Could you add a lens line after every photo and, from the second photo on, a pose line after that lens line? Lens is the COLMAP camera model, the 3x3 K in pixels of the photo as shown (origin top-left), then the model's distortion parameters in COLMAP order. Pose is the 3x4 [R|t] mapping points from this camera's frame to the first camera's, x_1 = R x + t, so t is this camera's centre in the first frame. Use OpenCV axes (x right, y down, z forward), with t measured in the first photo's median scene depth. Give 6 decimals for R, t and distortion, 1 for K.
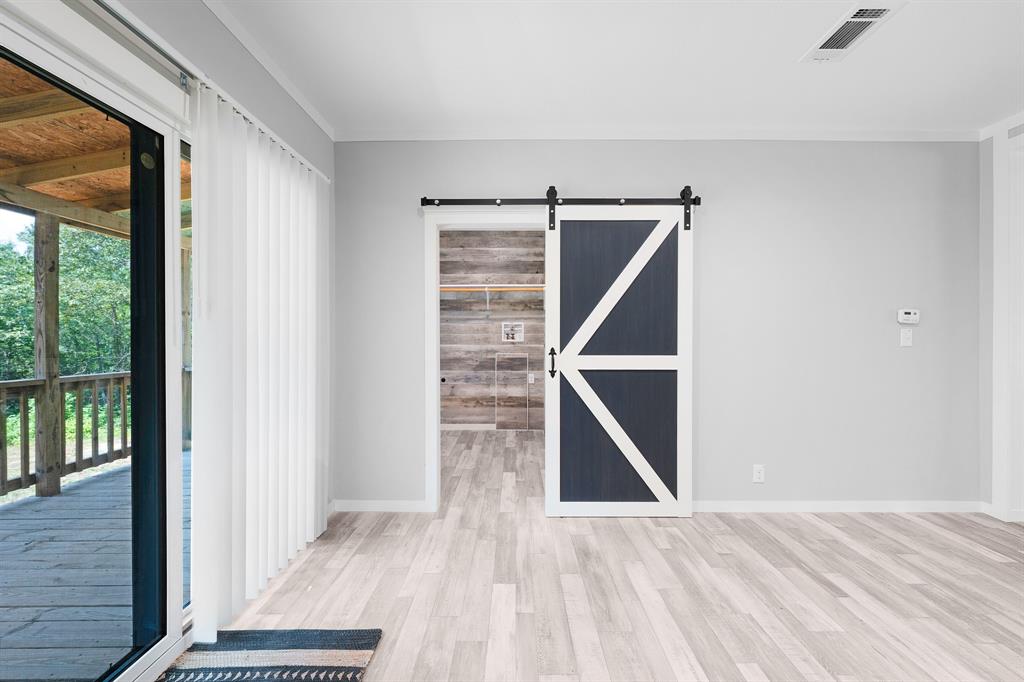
lens RADIAL K [[393.6, 0, 519.1], [0, 393.6, 340.3], [0, 0, 1]] dist [0.010771, 0.000079]
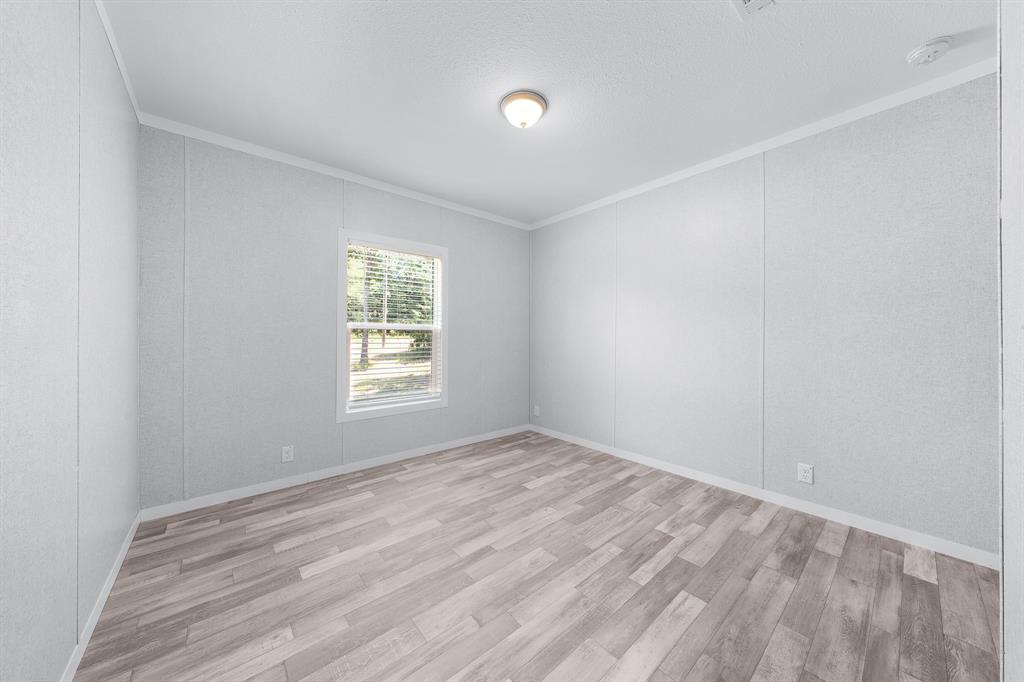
lens RADIAL K [[343.7, 0, 514.7], [0, 343.7, 348.5], [0, 0, 1]] dist [-0.001289, 0.000389]
pose [[-0.645094, -0.030940, 0.763476, -0.016101], [0.001942, 0.999110, 0.042130, -0.011027], [-0.764100, 0.028661, -0.644460, 1.791745]]
